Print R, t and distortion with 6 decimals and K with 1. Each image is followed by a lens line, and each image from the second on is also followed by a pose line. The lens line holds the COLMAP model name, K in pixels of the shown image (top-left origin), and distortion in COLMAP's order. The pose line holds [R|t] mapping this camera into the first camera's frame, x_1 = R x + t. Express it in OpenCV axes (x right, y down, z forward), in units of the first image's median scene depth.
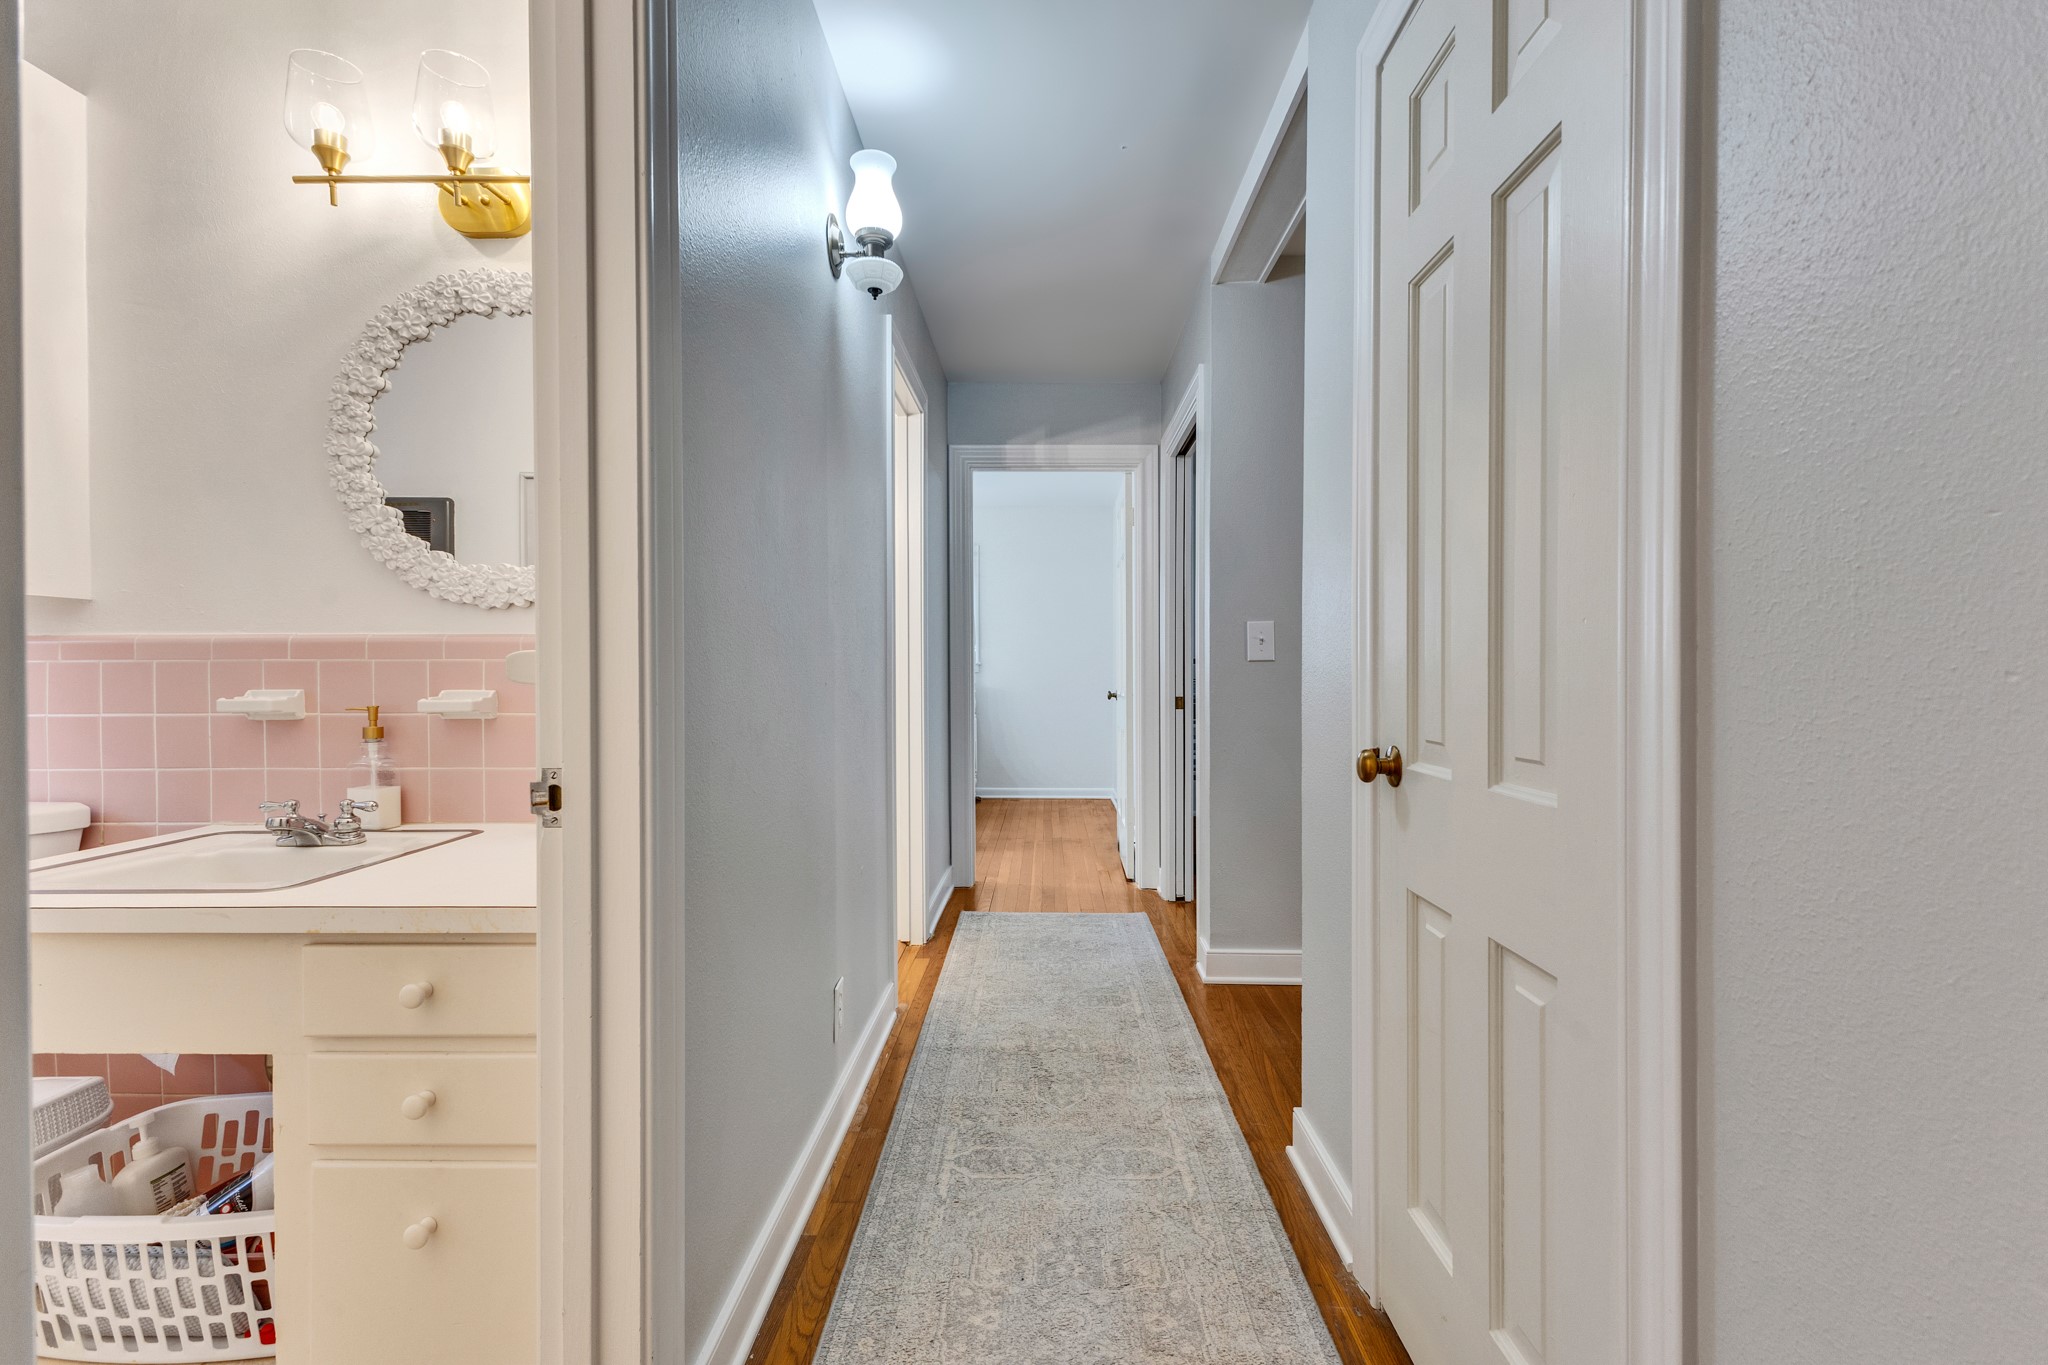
lens RADIAL K [[887.0, 0, 1021.2], [0, 887.0, 679.6], [0, 0, 1]] dist [0.012118, -0.002611]
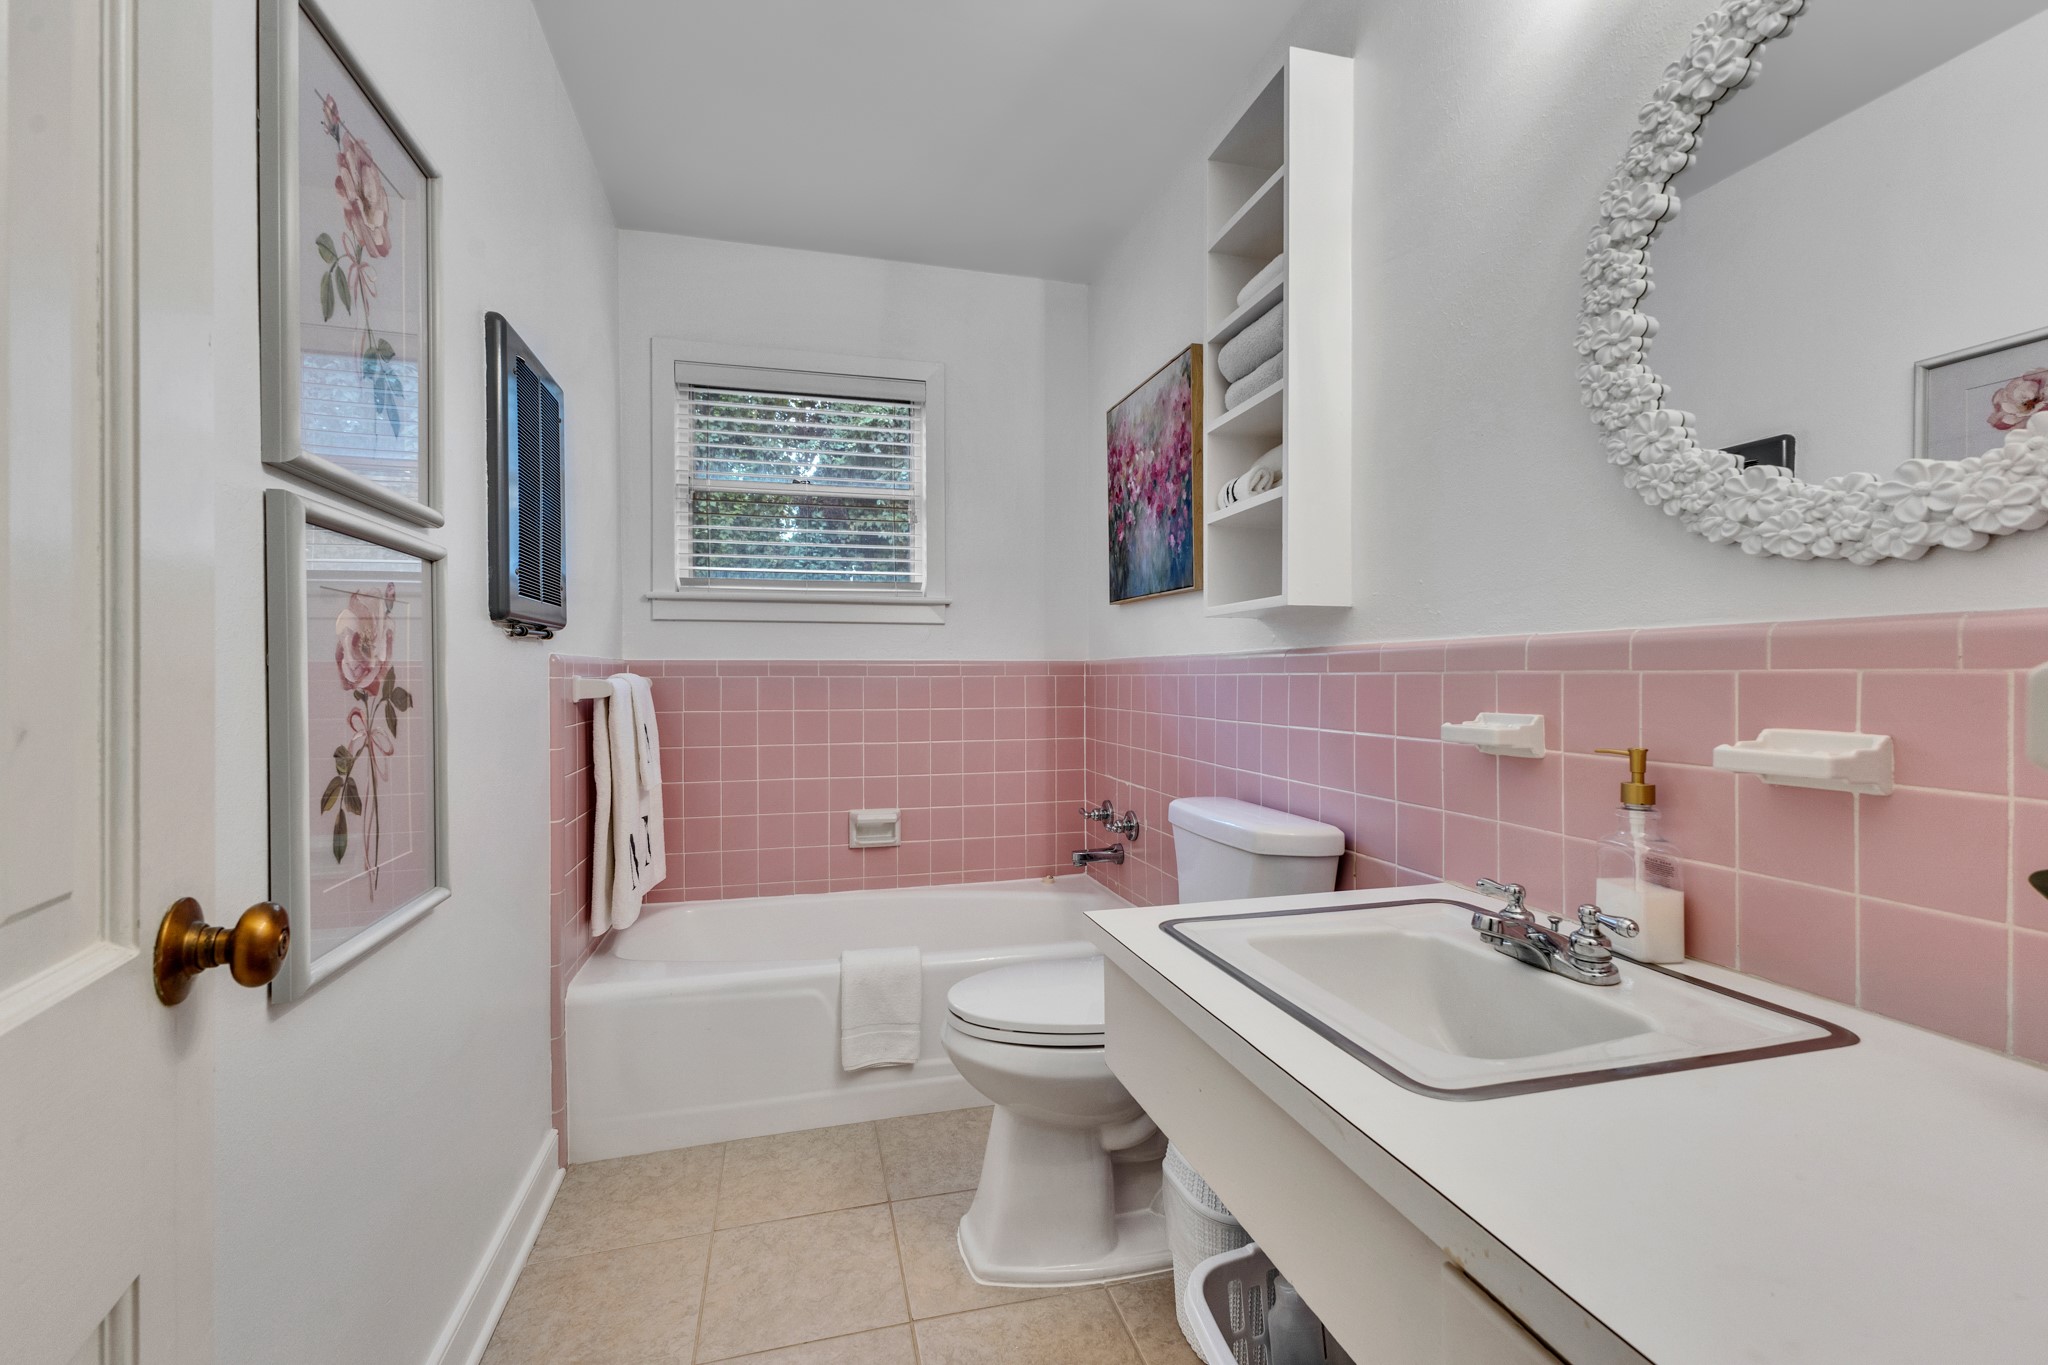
lens RADIAL K [[887.0, 0, 1020.2], [0, 887.0, 681.0], [0, 0, 1]] dist [0.012118, -0.002611]
pose [[0.289224, 0.006843, -0.957237, -0.271252], [-0.008262, 0.999955, 0.004652, -0.014845], [0.957226, 0.006563, 0.289268, 0.424911]]
